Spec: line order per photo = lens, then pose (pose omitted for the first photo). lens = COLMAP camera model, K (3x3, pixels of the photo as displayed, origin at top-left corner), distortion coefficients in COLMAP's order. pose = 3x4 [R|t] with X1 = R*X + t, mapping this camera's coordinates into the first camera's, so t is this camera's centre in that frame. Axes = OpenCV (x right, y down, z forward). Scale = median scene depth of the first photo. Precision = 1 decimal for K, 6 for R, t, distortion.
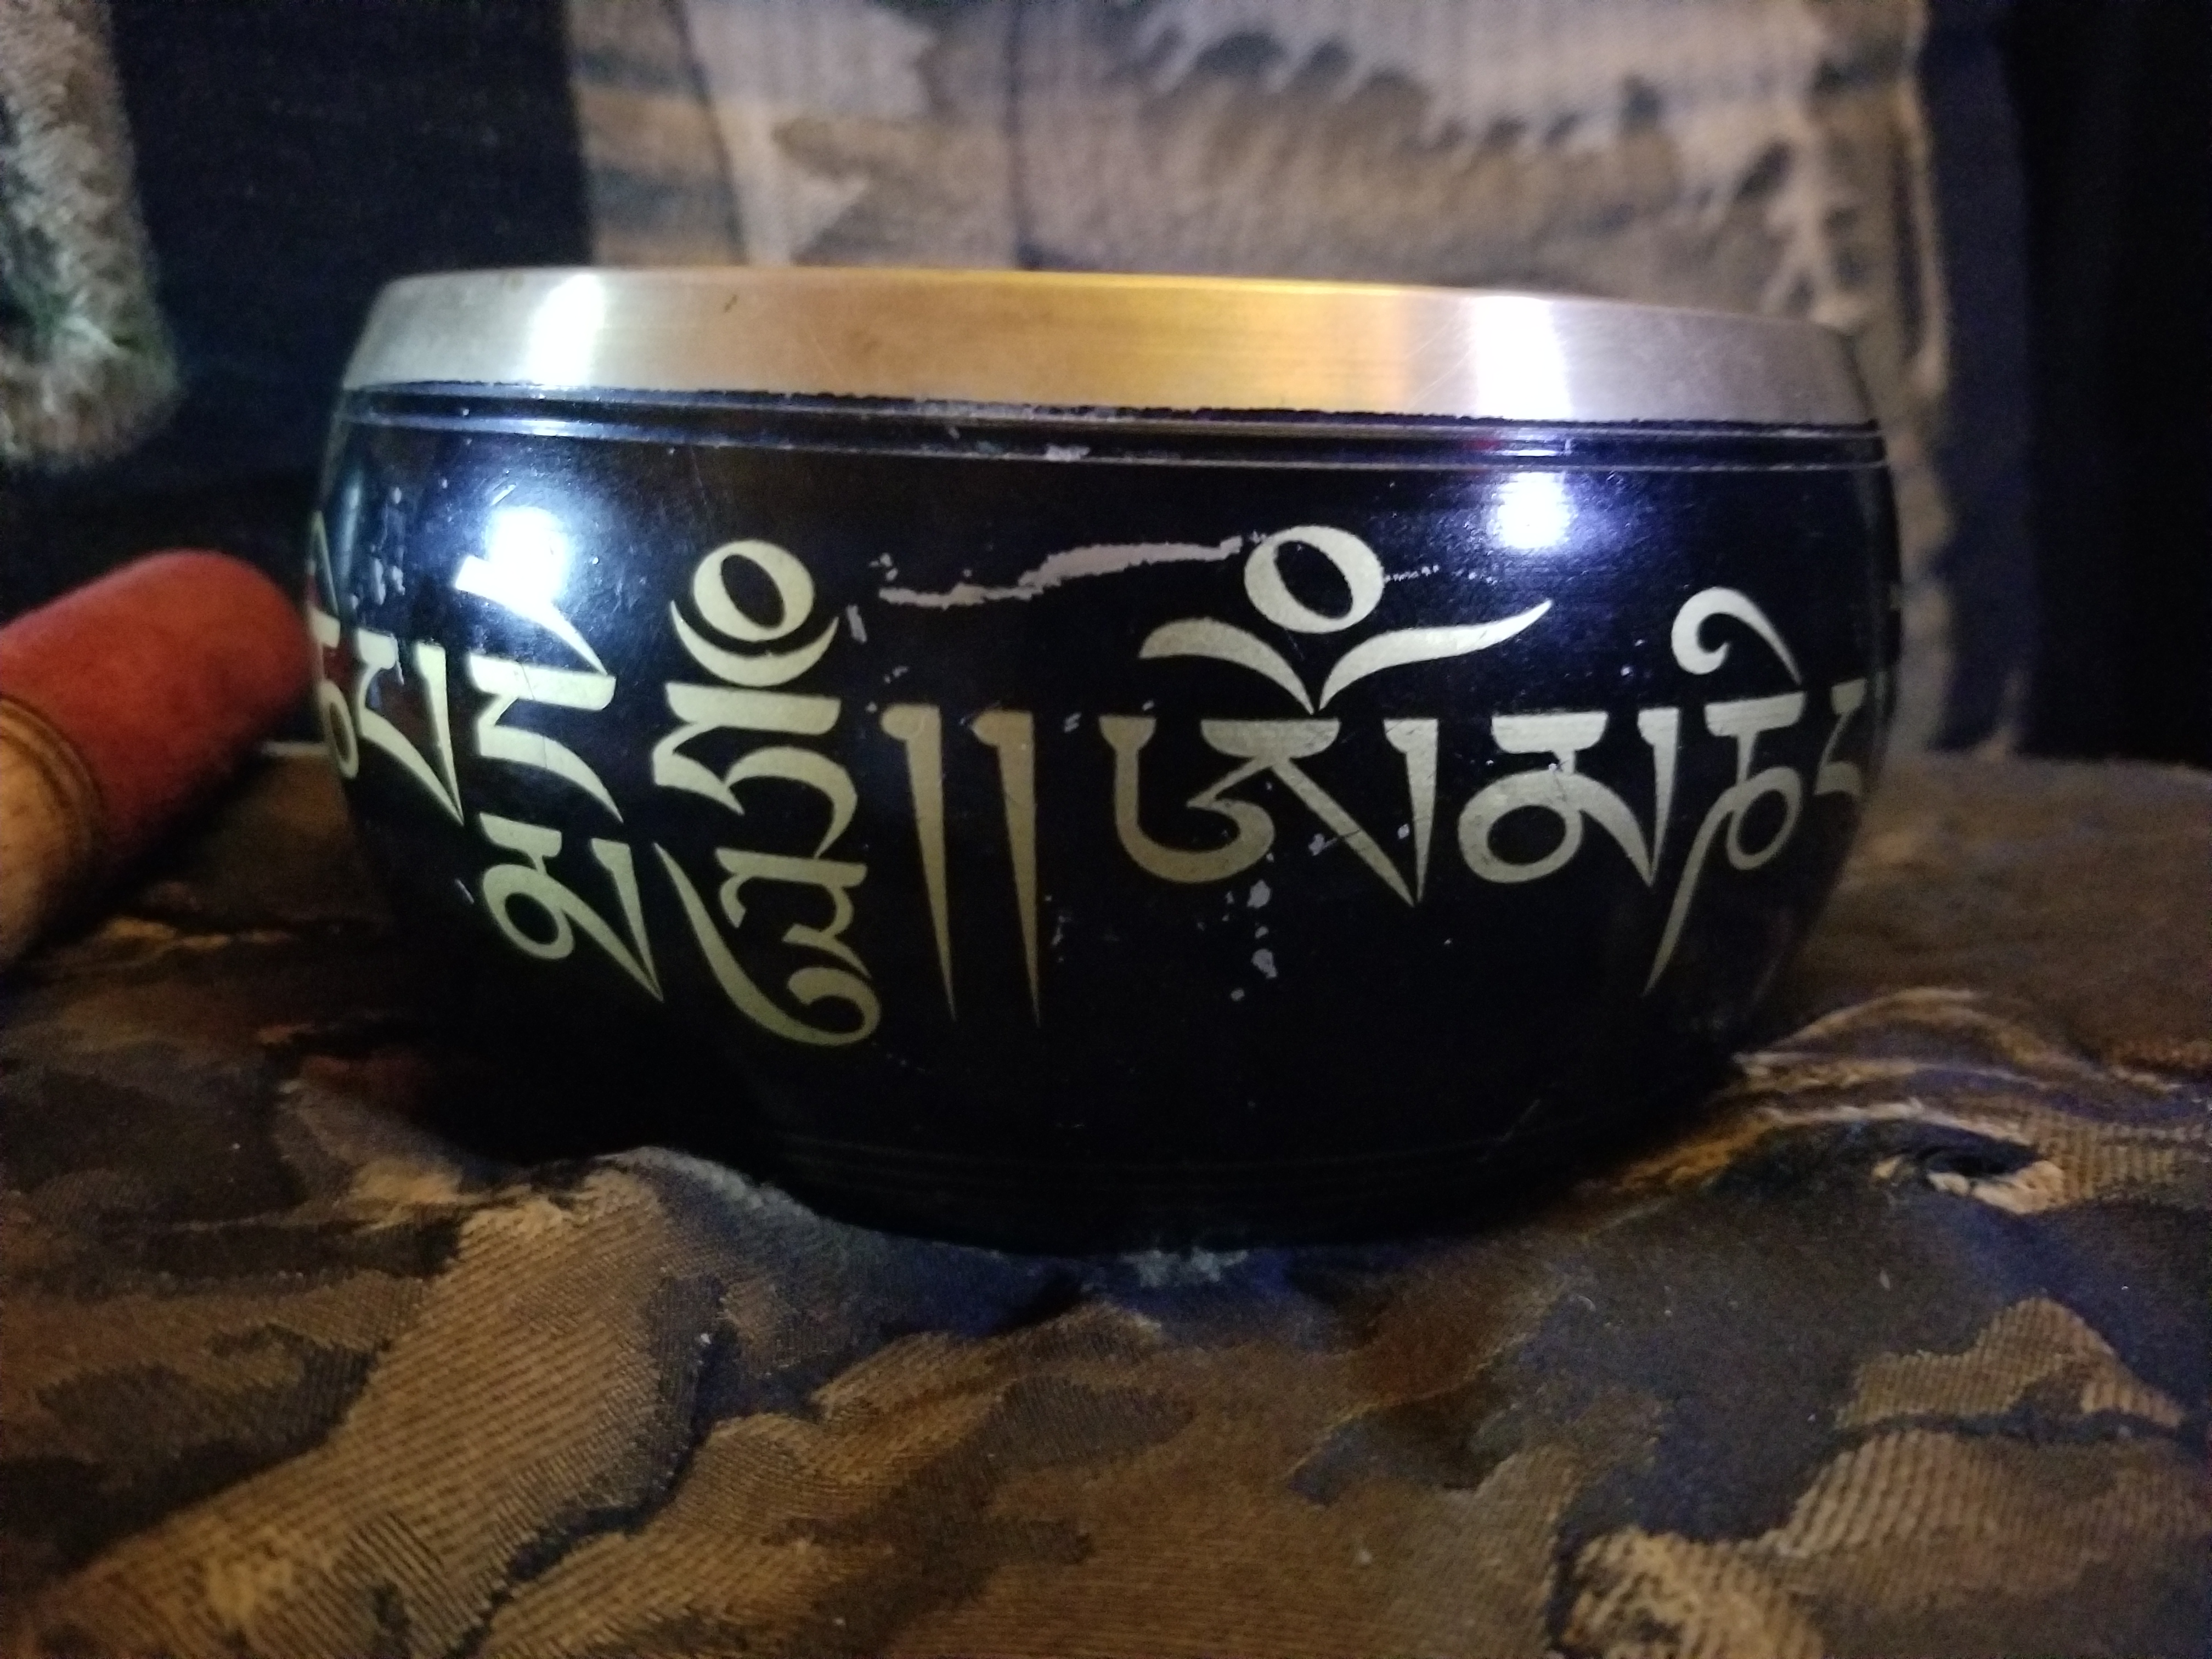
lens RADIAL K [[1846.8, 0, 1089.5], [0, 1846.8, 850.5], [0, 0, 1]] dist [-0.042549, -0.008471]
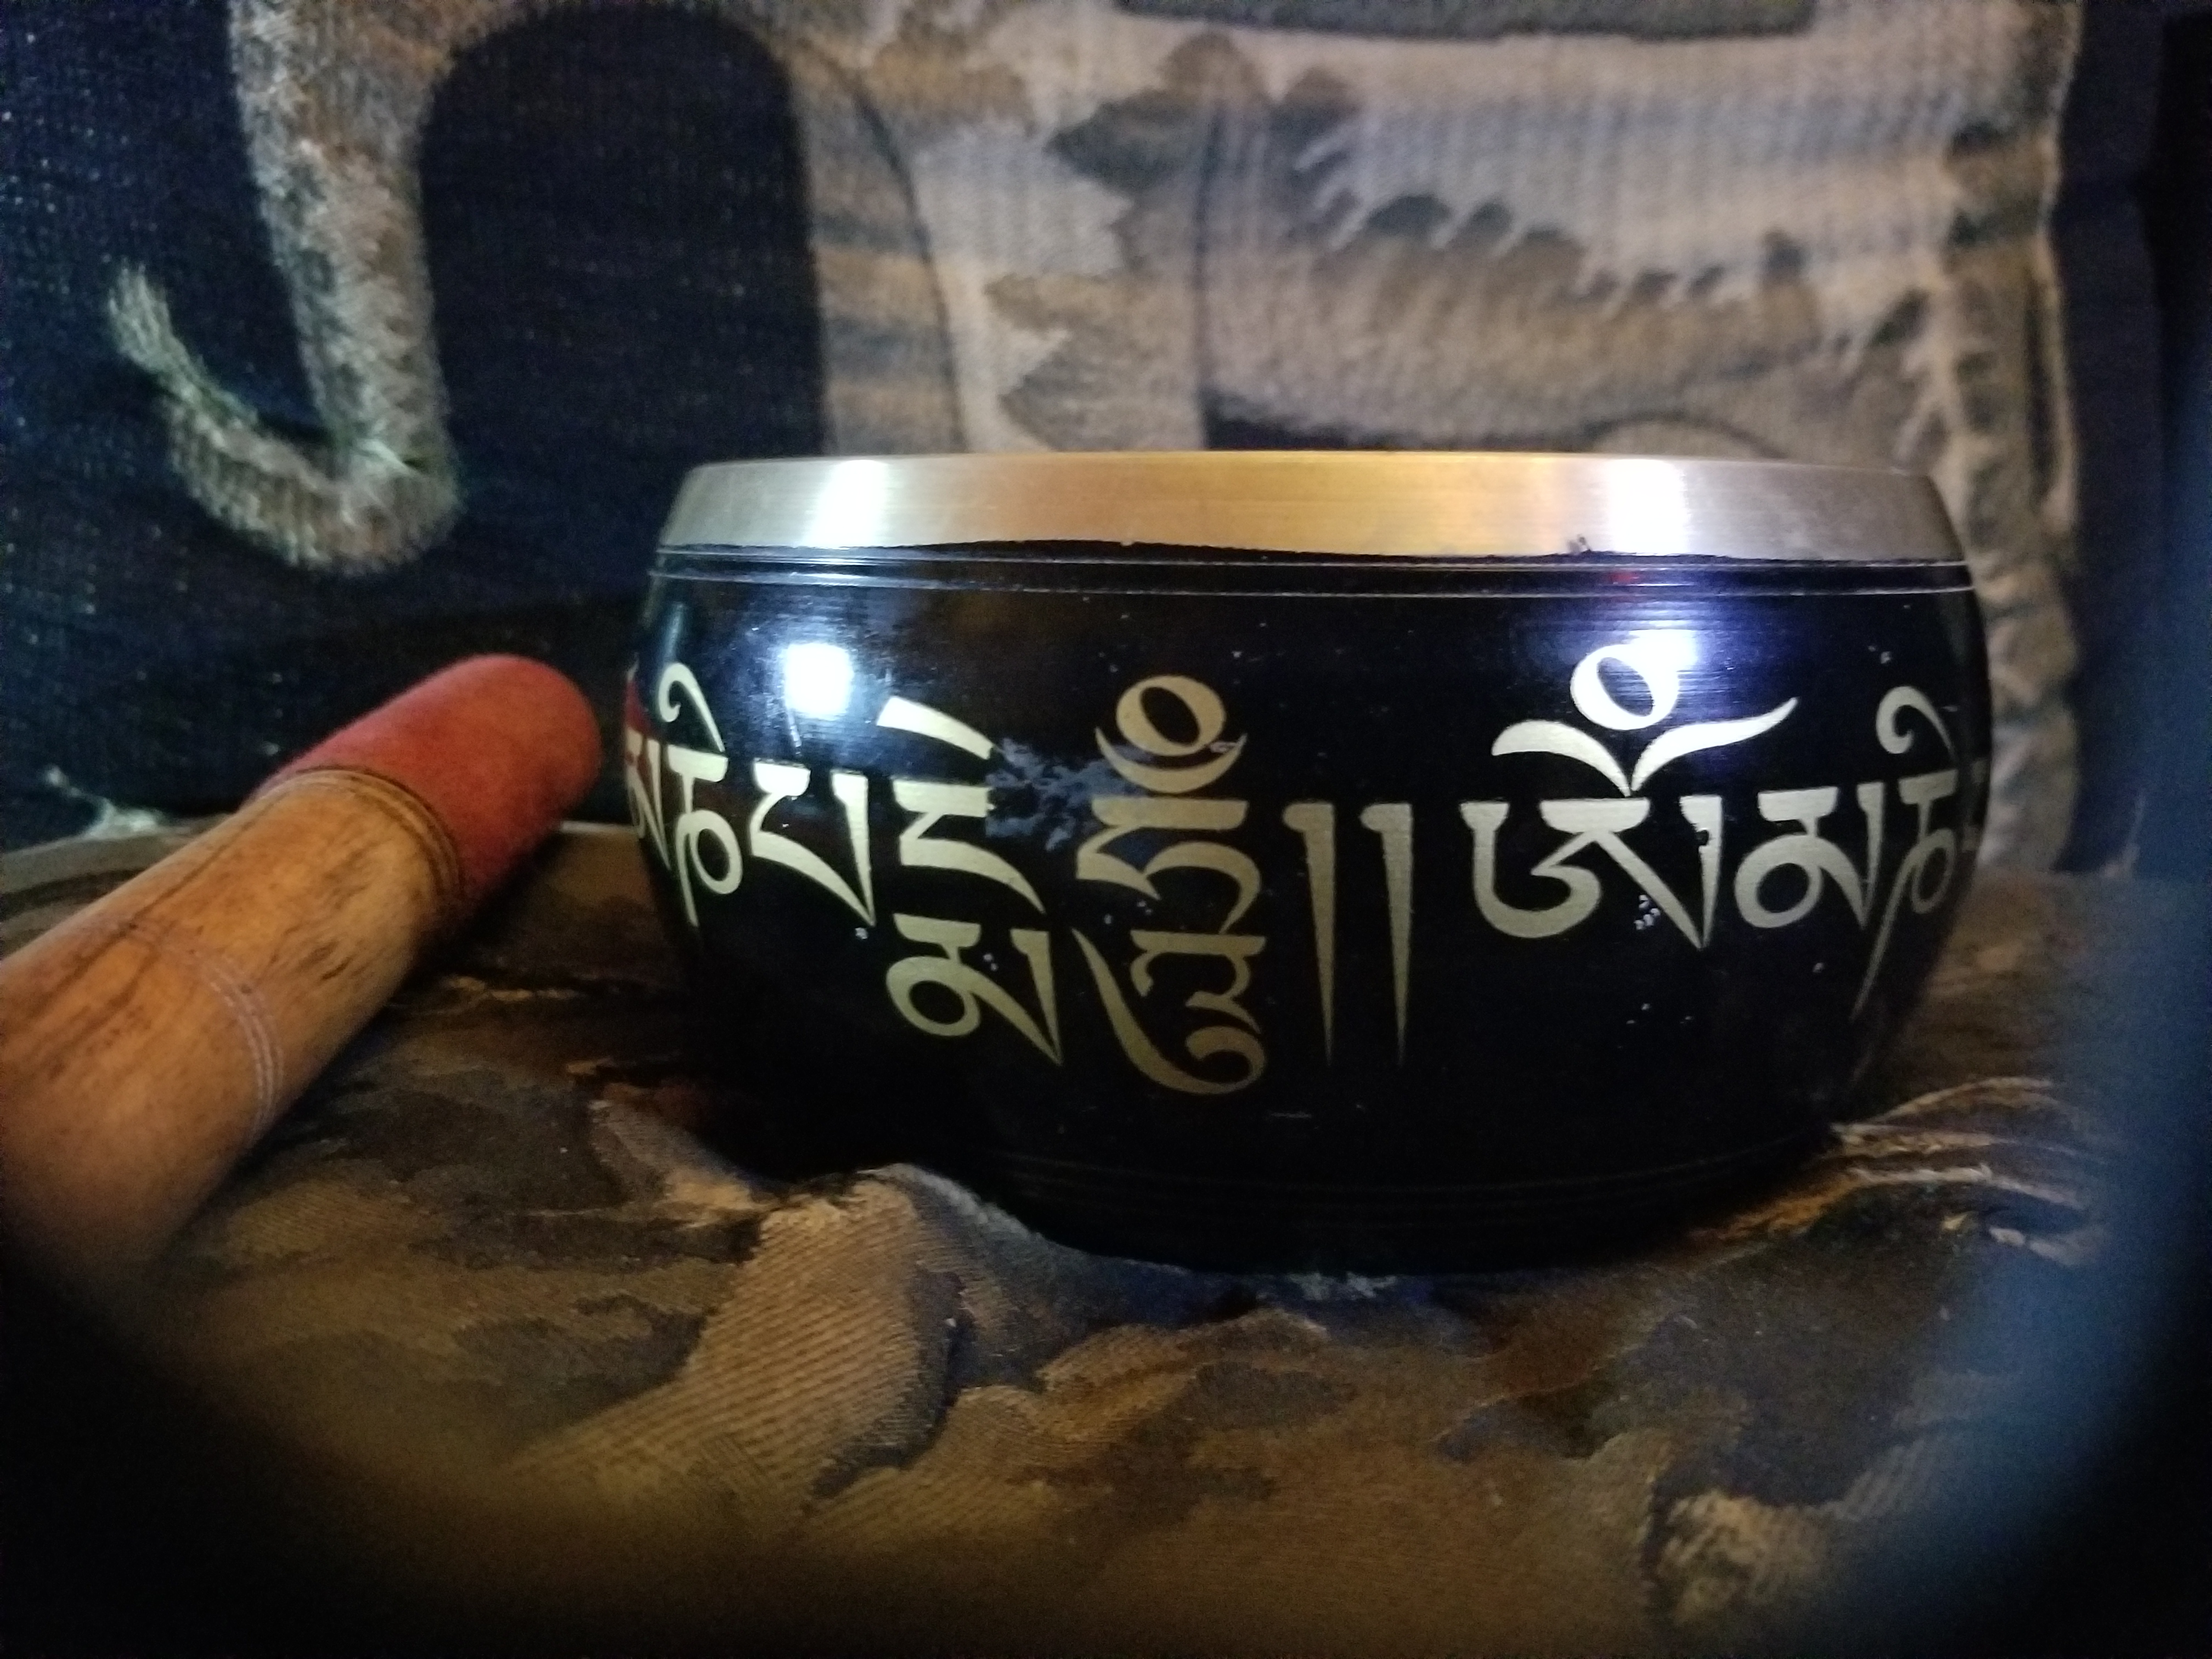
lens RADIAL K [[1807.8, 0, 1106.0], [0, 1807.8, 829.5], [0, 0, 1]] dist [0.051783, -0.175745]
pose [[0.997073, 0.026298, -0.071793, -0.020982], [-0.030643, 0.997721, -0.060115, 0.006750], [0.070048, 0.062139, 0.995606, -0.153525]]
